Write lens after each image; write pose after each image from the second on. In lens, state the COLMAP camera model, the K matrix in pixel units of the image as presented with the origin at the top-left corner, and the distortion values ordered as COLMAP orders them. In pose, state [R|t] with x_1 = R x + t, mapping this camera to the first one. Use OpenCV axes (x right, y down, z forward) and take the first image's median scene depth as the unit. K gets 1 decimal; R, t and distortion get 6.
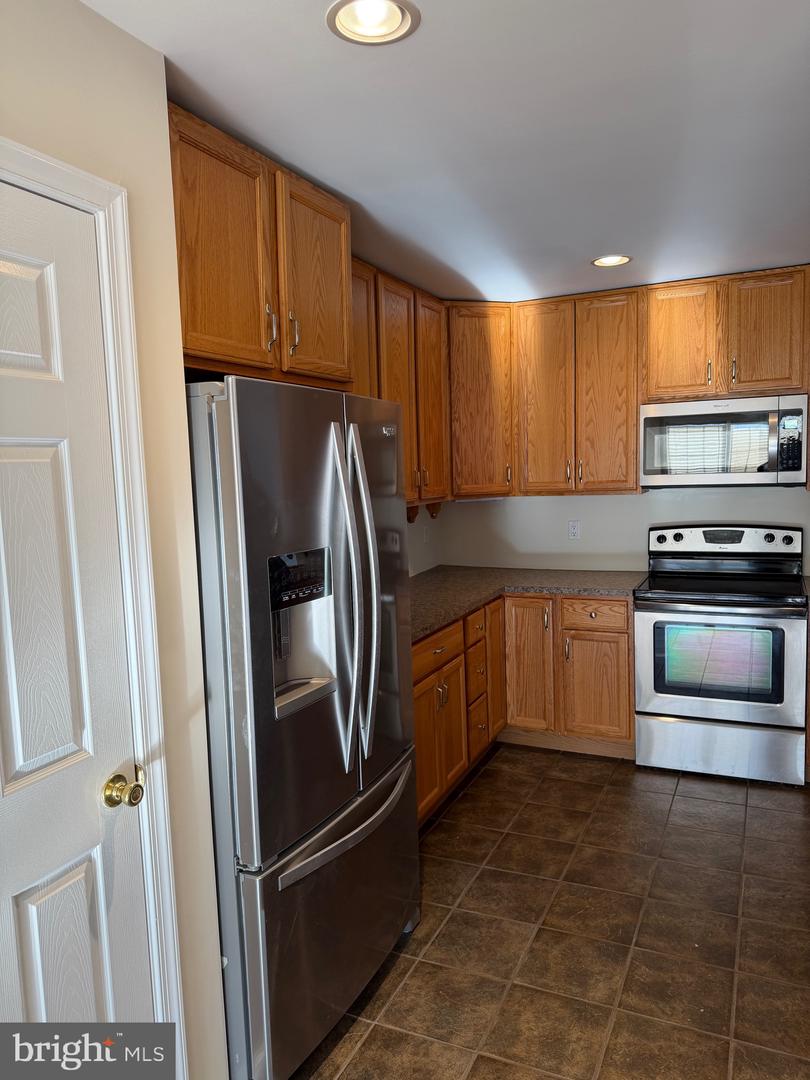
lens RADIAL K [[754.3, 0, 409.9], [0, 754.3, 539.0], [0, 0, 1]] dist [0.085017, -0.110620]
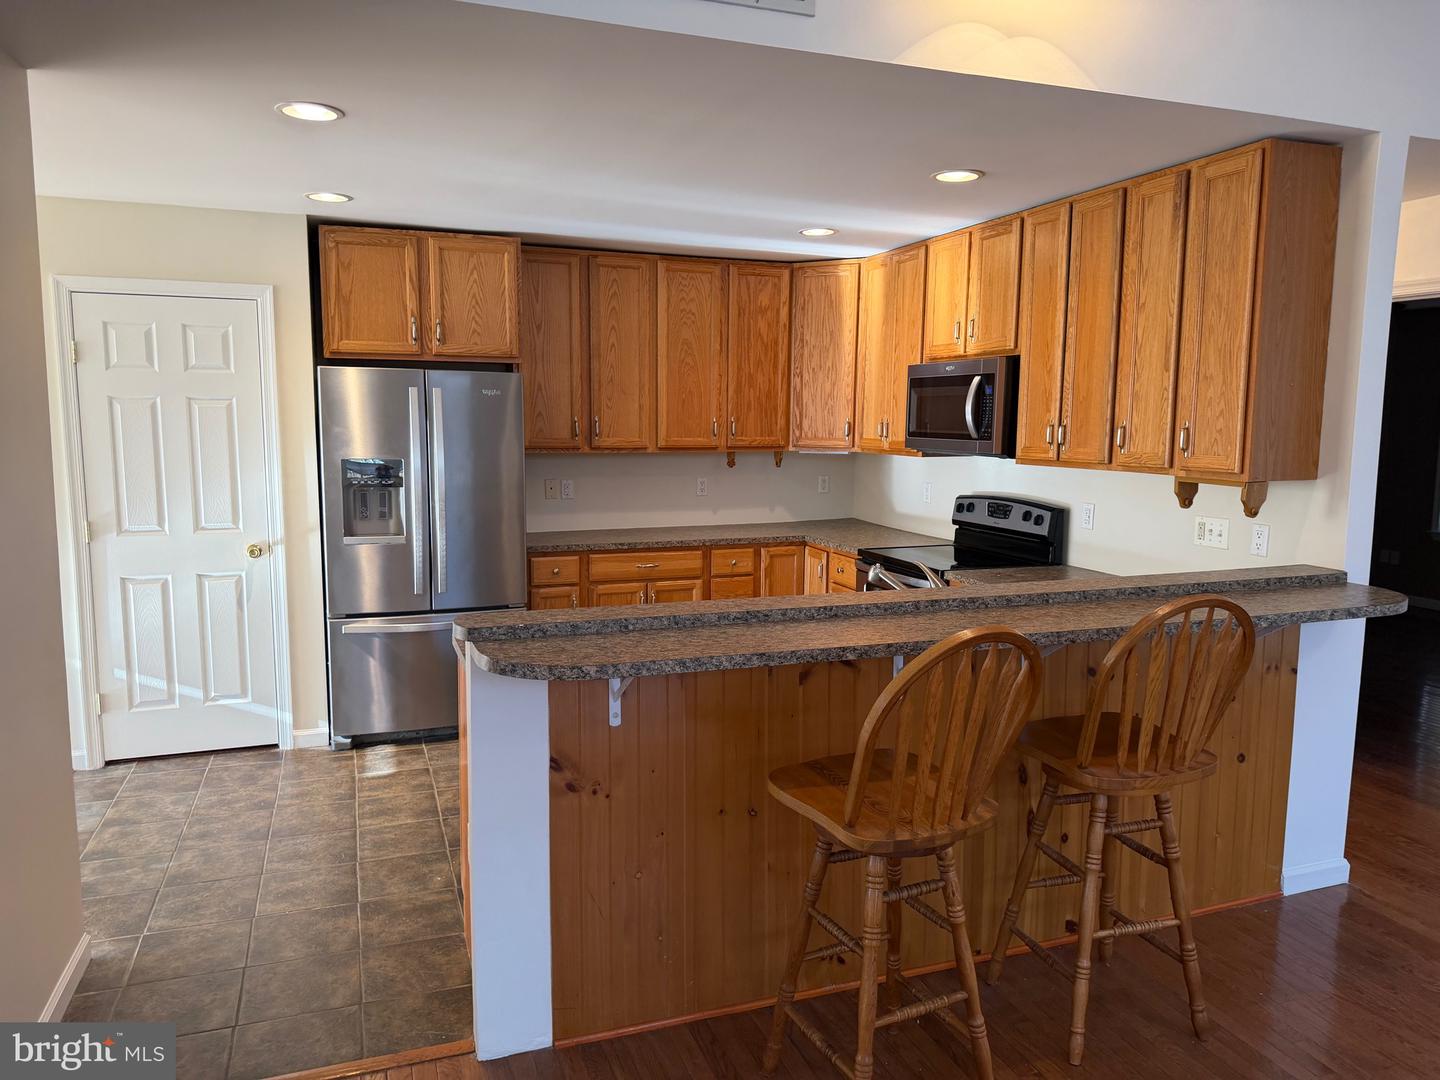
lens RADIAL K [[1002.1, 0, 738.9], [0, 1002.1, 542.1], [0, 0, 1]] dist [0.061780, -0.093978]
pose [[0.707836, 0.125418, -0.695154, 1.795158], [-0.098223, 0.992027, 0.078964, -0.052780], [0.699514, 0.012387, 0.714511, -0.097937]]
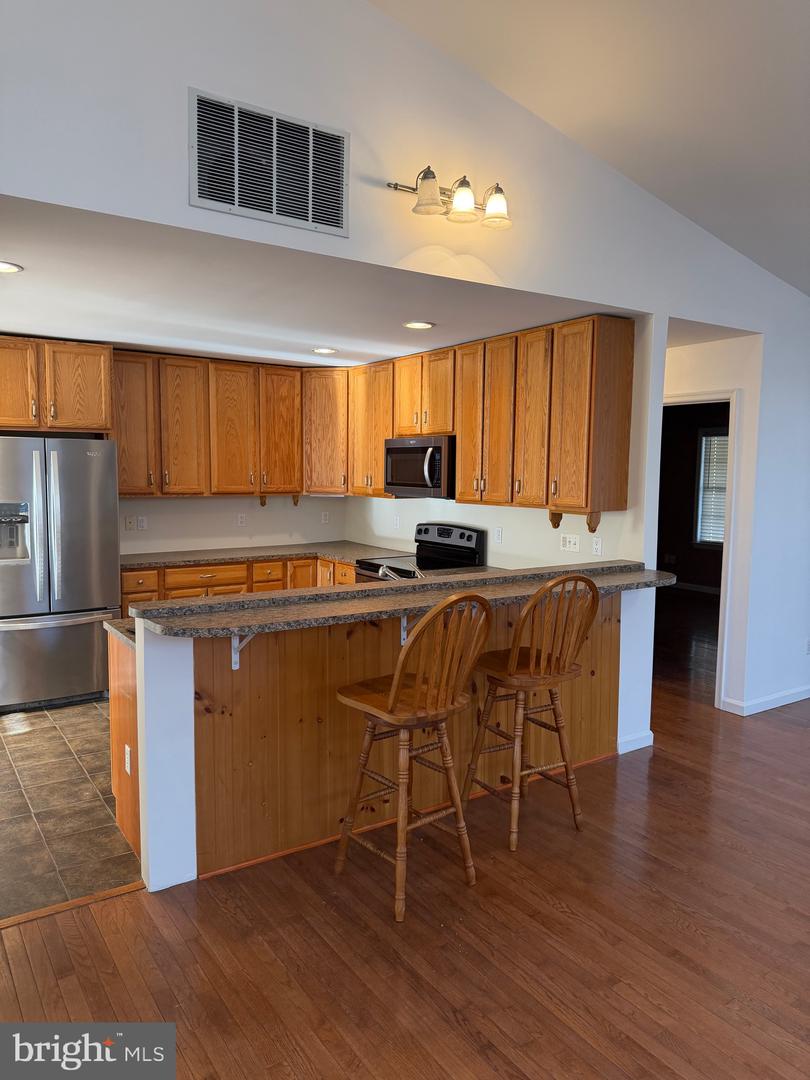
lens RADIAL K [[754.3, 0, 409.9], [0, 754.3, 539.0], [0, 0, 1]] dist [0.085017, -0.110620]
pose [[0.854164, 0.088957, -0.512338, 1.879092], [-0.087378, 0.995803, 0.027227, -0.041844], [0.512610, 0.021511, 0.858352, -0.394304]]
